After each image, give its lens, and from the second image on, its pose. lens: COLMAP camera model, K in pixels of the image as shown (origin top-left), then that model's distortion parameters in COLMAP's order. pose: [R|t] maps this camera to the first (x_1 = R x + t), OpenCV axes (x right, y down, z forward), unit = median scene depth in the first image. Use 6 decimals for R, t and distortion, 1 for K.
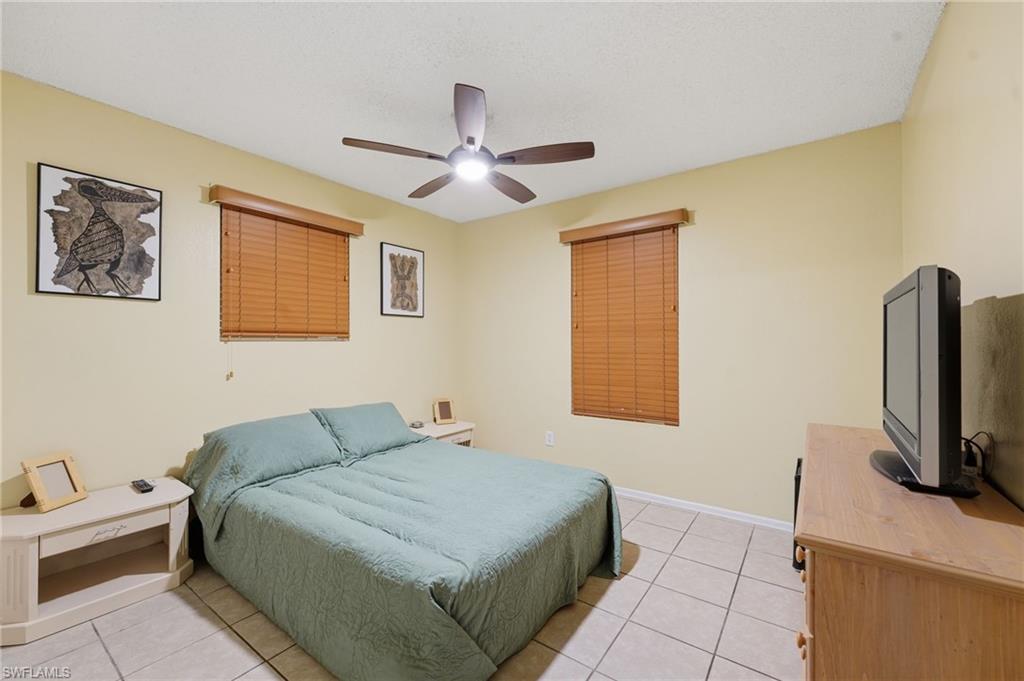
lens RADIAL K [[417.2, 0, 509.2], [0, 417.2, 344.1], [0, 0, 1]] dist [0.001107, 0.000158]
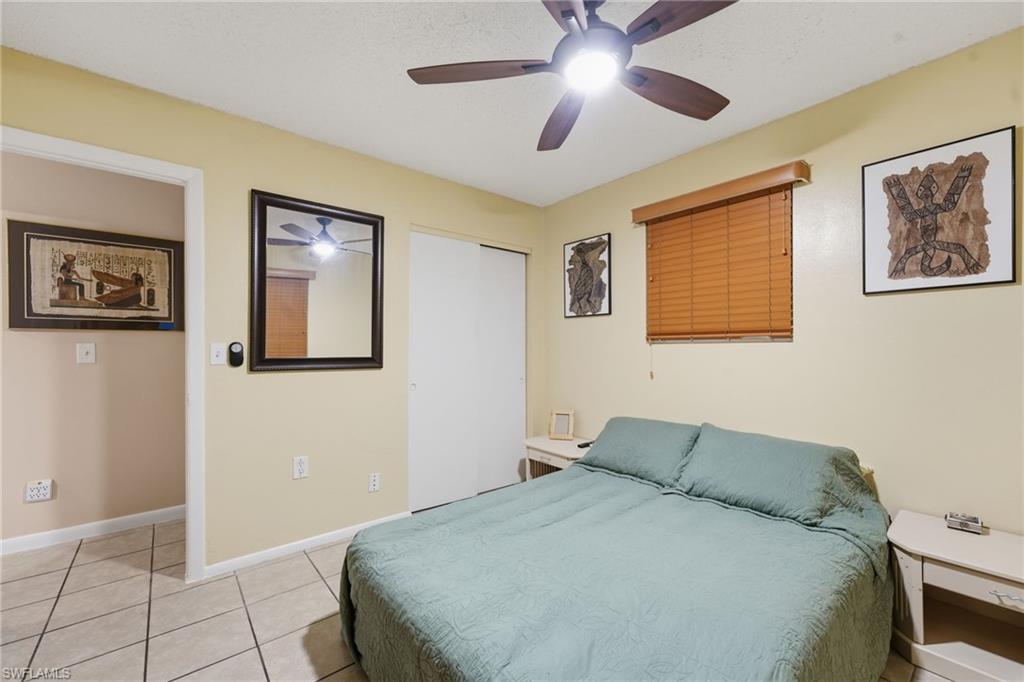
lens RADIAL K [[417.2, 0, 509.2], [0, 417.2, 344.6], [0, 0, 1]] dist [0.001107, 0.000158]
pose [[-0.243721, -0.001772, -0.969844, 0.548718], [0.005302, 0.999981, -0.003159, -0.003352], [0.969831, -0.005912, -0.243707, 1.007545]]
